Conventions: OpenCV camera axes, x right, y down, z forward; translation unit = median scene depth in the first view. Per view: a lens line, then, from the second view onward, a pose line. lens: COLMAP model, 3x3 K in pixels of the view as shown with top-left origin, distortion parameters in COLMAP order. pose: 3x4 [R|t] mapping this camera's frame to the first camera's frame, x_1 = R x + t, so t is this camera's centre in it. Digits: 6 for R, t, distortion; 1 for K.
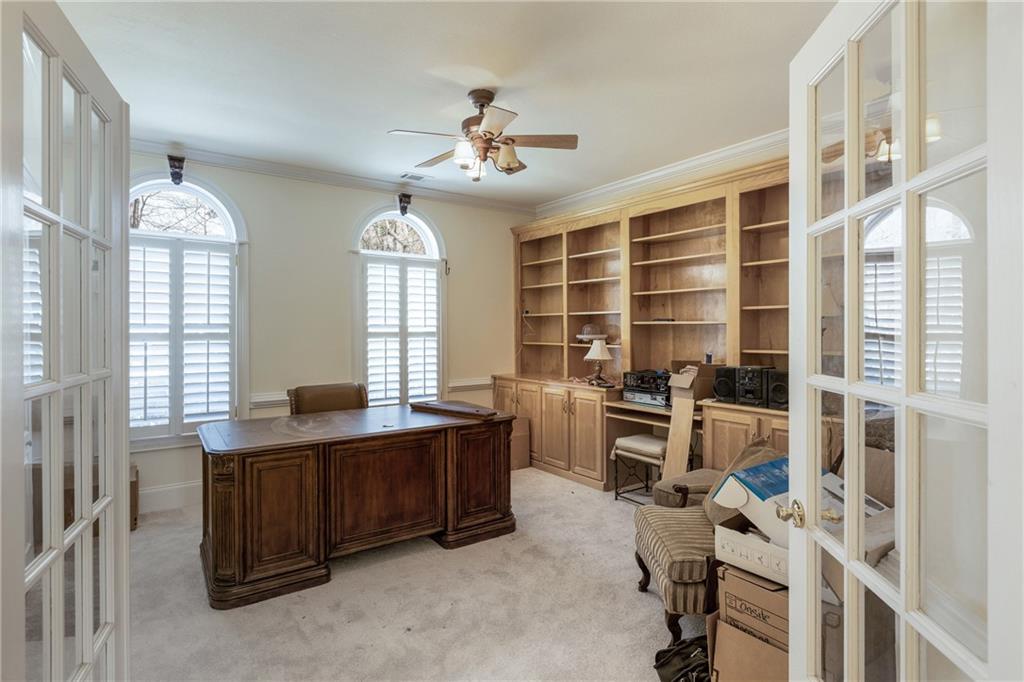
lens RADIAL K [[461.1, 0, 511.7], [0, 461.1, 332.4], [0, 0, 1]] dist [0.000165, 0.000686]
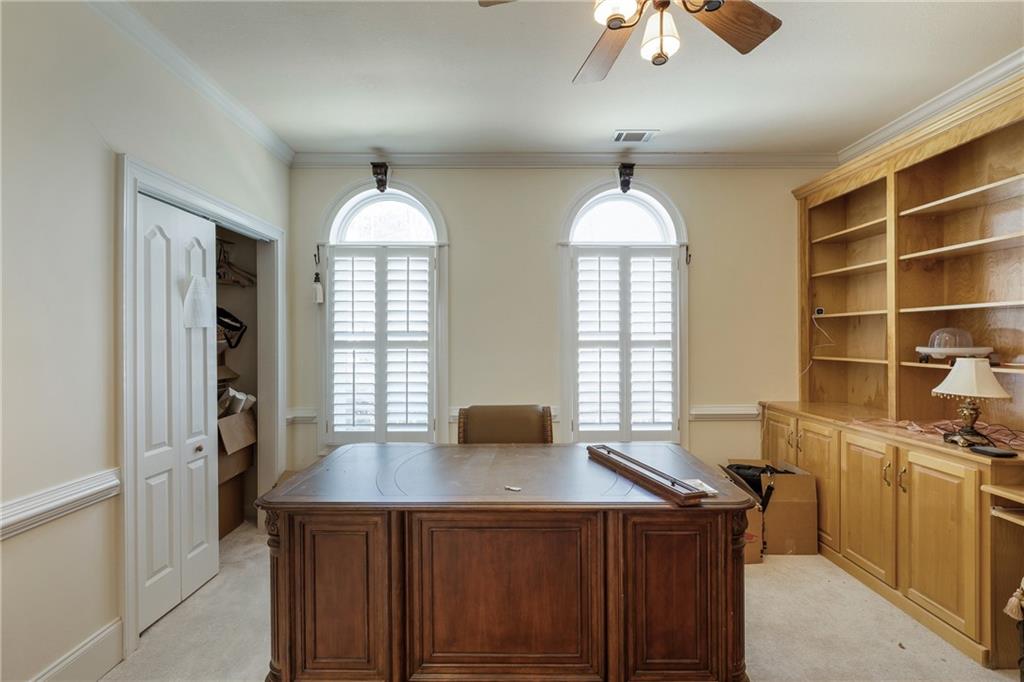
lens RADIAL K [[456.2, 0, 512.0], [0, 456.2, 341.0], [0, 0, 1]] dist [-0.000064, 0.000265]
pose [[0.827323, 0.004544, -0.561708, 0.045828], [-0.003733, 0.999990, 0.002592, -0.001667], [0.561714, -0.000047, 0.827331, 0.261717]]
